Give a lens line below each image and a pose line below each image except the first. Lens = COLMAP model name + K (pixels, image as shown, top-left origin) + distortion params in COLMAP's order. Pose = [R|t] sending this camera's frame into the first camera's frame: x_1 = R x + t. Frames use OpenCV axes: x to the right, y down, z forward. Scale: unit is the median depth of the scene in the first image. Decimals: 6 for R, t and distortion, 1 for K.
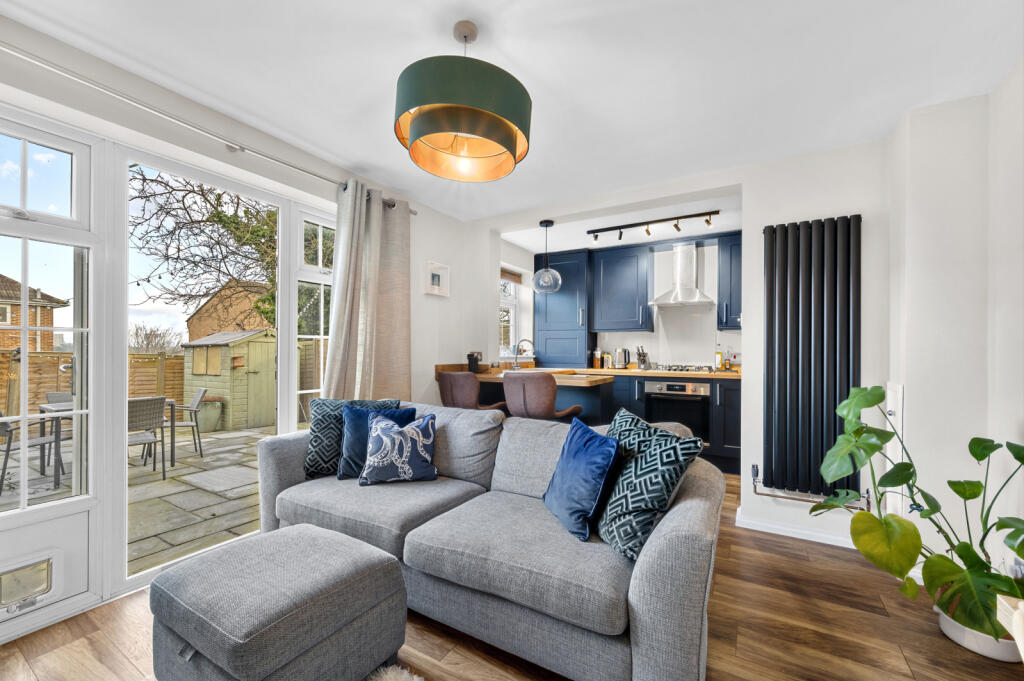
lens RADIAL K [[404.8, 0, 507.4], [0, 404.8, 350.9], [0, 0, 1]] dist [-0.006676, 0.000222]
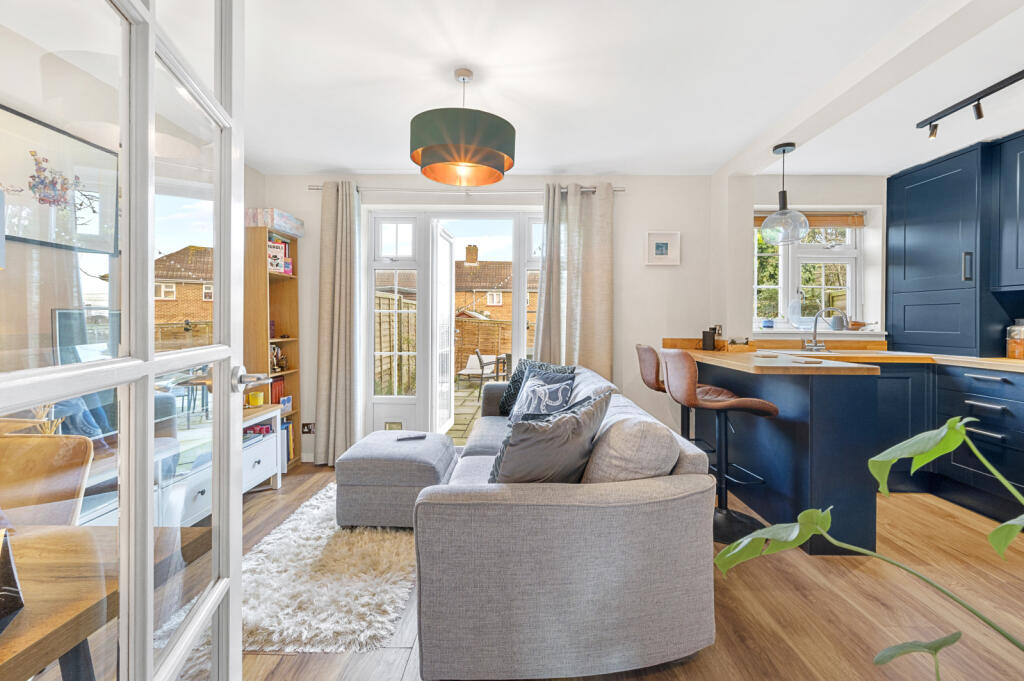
lens RADIAL K [[404.8, 0, 525.9], [0, 404.8, 321.5], [0, 0, 1]] dist [-0.006676, 0.000222]
pose [[0.504541, -0.000245, -0.863388, 0.399415], [-0.005756, 0.999977, -0.003647, 0.000351], [0.863368, 0.006810, 0.504528, 0.197760]]
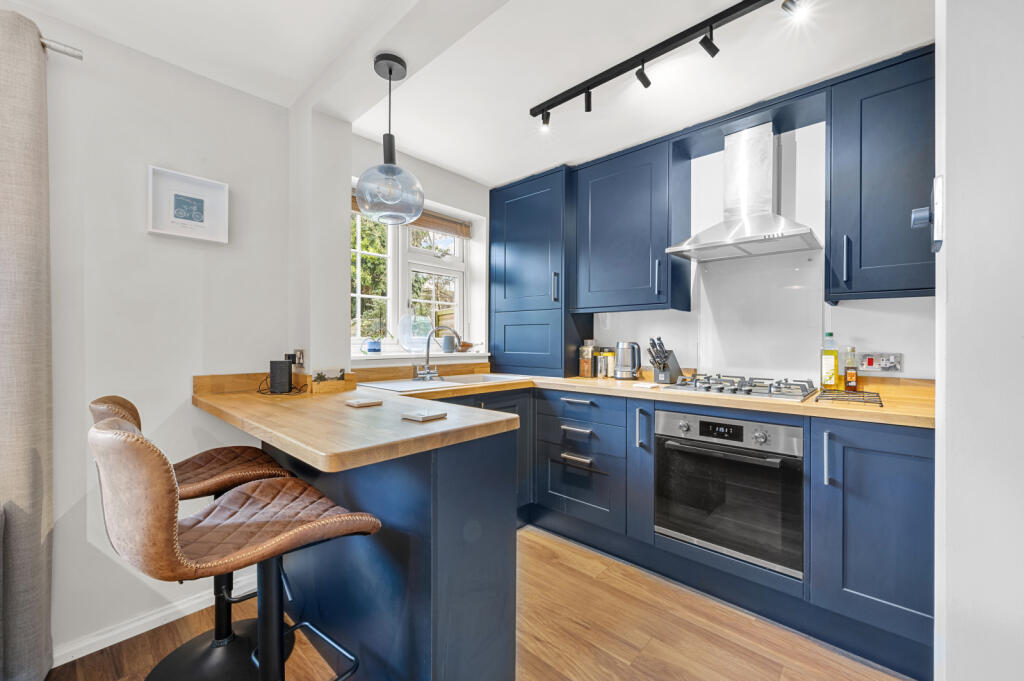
lens RADIAL K [[404.8, 0, 506.7], [0, 404.8, 342.2], [0, 0, 1]] dist [-0.006676, 0.000222]
pose [[0.978704, -0.000591, -0.205276, 0.259957], [0.000789, 0.999999, 0.000880, -0.006818], [0.205276, -0.001024, 0.978704, 0.480329]]
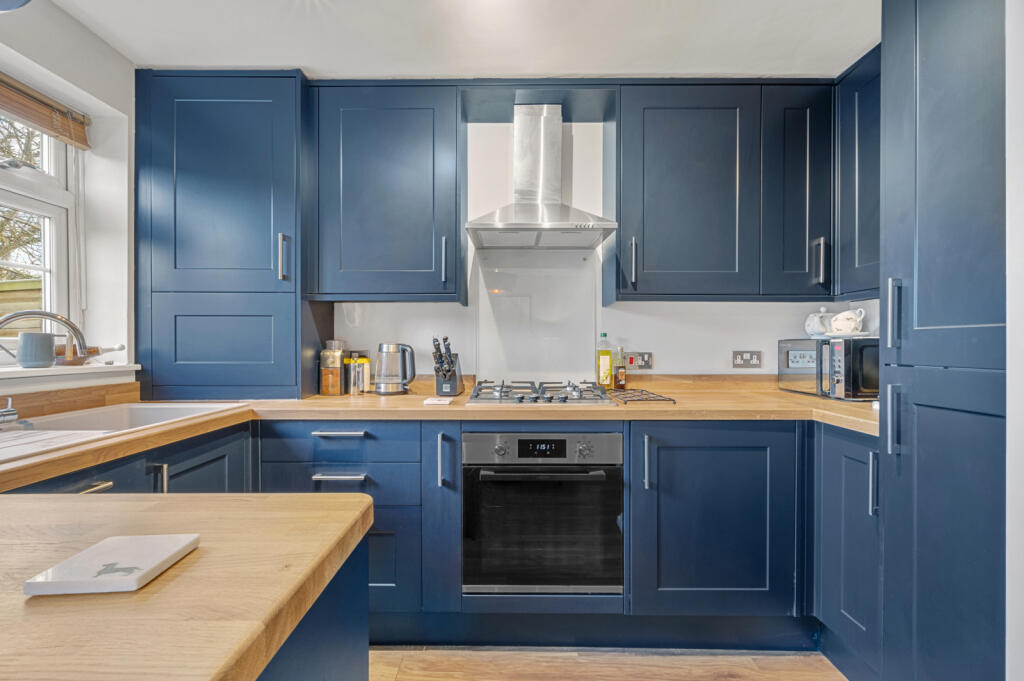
lens RADIAL K [[449.6, 0, 508.7], [0, 449.6, 347.0], [0, 0, 1]] dist [-0.006787, 0.001967]
pose [[0.856941, -0.009715, 0.515322, 0.164841], [0.005974, 0.999942, 0.008916, -0.006315], [-0.515379, -0.004562, 0.856950, 0.616923]]
